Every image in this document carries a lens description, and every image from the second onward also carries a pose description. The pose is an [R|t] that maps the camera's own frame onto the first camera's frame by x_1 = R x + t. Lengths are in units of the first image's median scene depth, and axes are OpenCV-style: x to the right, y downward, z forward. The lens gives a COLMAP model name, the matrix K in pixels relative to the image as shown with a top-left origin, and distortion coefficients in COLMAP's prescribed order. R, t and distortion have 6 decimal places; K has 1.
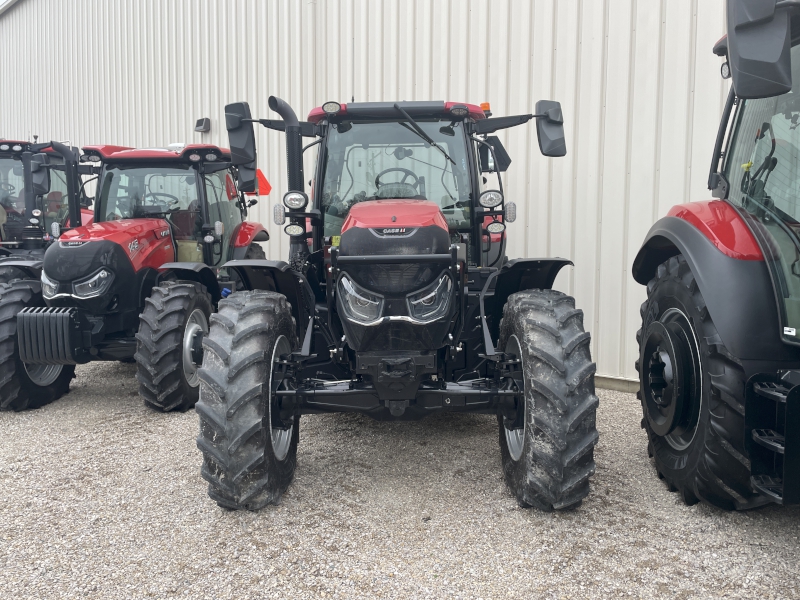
lens RADIAL K [[605.2, 0, 399.8], [0, 605.2, 299.1], [0, 0, 1]] dist [0.021337, -0.013118]
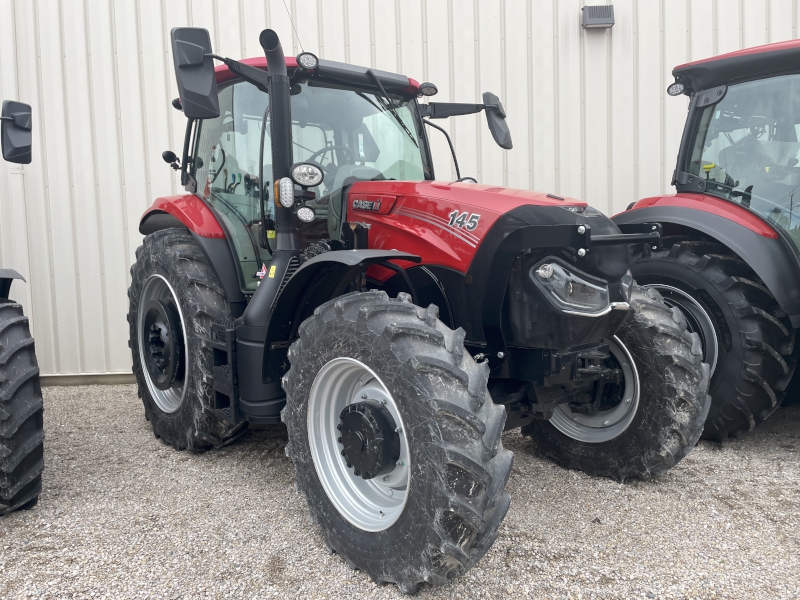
lens RADIAL K [[605.2, 0, 399.4], [0, 605.2, 299.5], [0, 0, 1]] dist [0.021337, -0.013118]
pose [[0.762761, -0.066540, 0.643248, -0.551845], [0.075112, 0.997076, 0.014074, -0.009172], [-0.642303, 0.037580, 0.765529, 0.335579]]
